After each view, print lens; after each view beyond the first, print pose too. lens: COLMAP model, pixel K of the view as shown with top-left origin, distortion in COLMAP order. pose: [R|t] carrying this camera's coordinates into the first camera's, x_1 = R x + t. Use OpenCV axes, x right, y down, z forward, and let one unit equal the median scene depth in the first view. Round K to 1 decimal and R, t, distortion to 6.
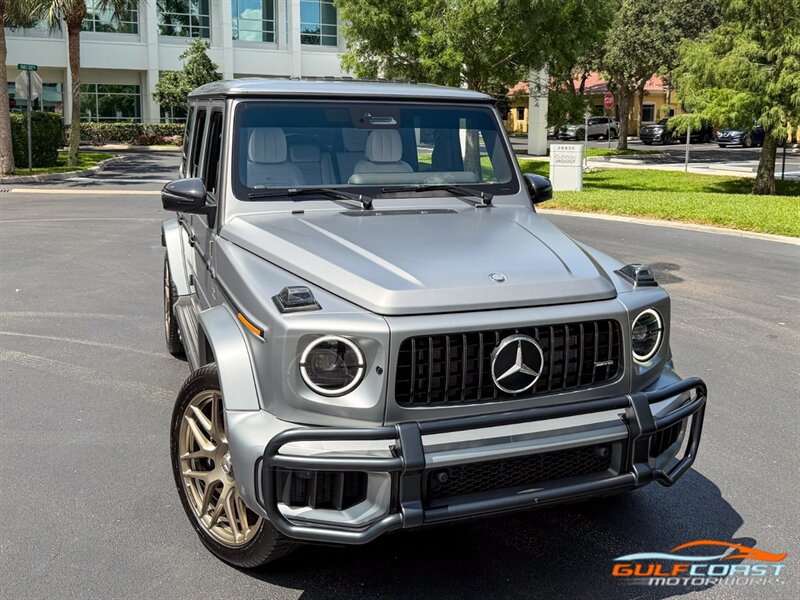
lens RADIAL K [[780.5, 0, 420.8], [0, 780.5, 206.0], [0, 0, 1]] dist [0.155911, -0.335386]
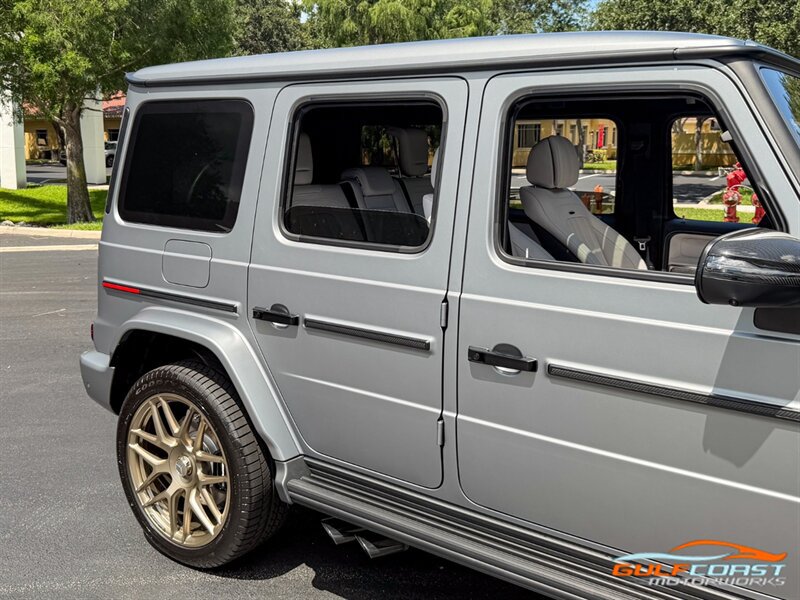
lens RADIAL K [[791.2, 0, 372.5], [0, 791.2, 241.5], [0, 0, 1]] dist [0.159775, -0.318309]
pose [[0.846638, -0.075570, 0.526777, -0.874879], [0.070480, 0.997069, 0.029762, -0.069473], [-0.527482, 0.011929, 0.849482, 0.876088]]
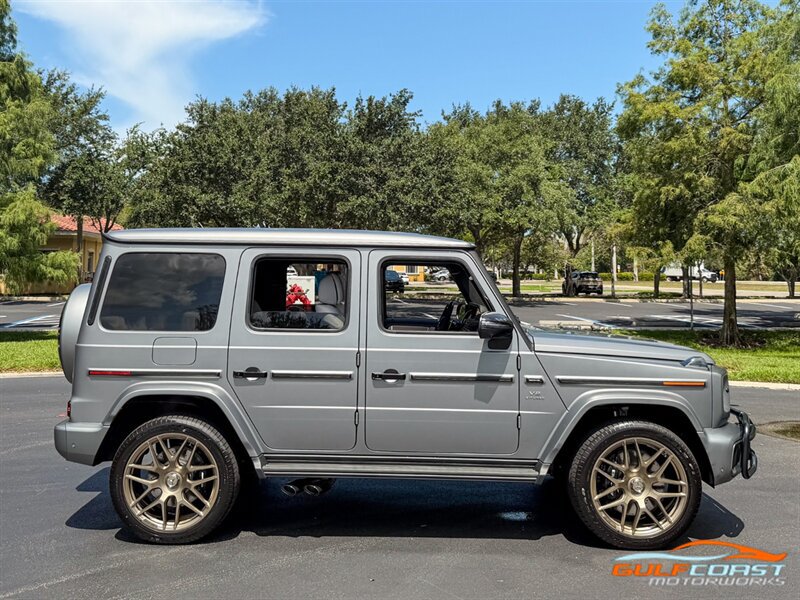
lens RADIAL K [[802.7, 0, 382.0], [0, 802.7, 193.1], [0, 0, 1]] dist [0.168515, -0.360172]
pose [[0.383781, 0.082142, 0.919764, -1.938435], [0.102356, 0.986114, -0.130776, -0.087214], [-0.917734, 0.144332, 0.370044, 0.779999]]
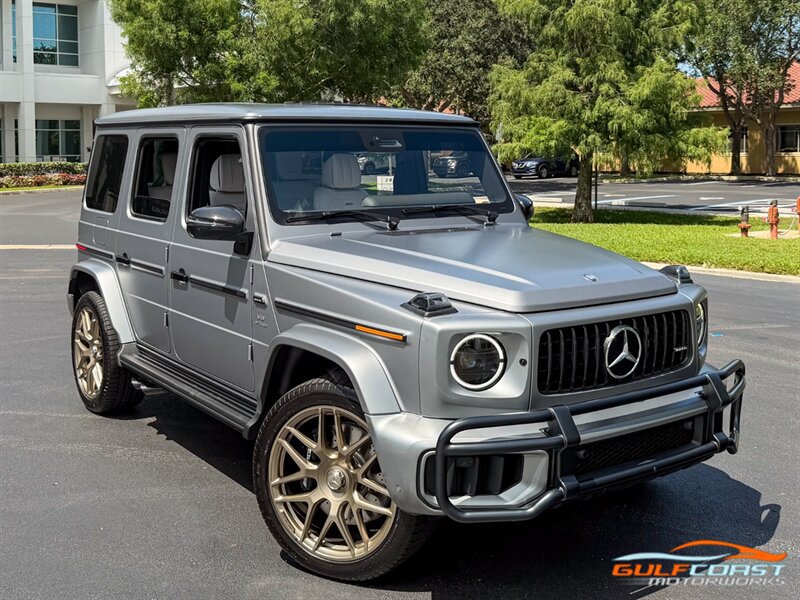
lens RADIAL K [[905.6, 0, 410.8], [0, 905.6, 187.6], [0, 0, 1]] dist [0.193934, -0.478332]
pose [[0.965473, -0.025555, 0.259248, -0.430978], [0.044047, 0.996862, -0.065772, 0.033922], [-0.256754, 0.074921, 0.963568, -0.175477]]
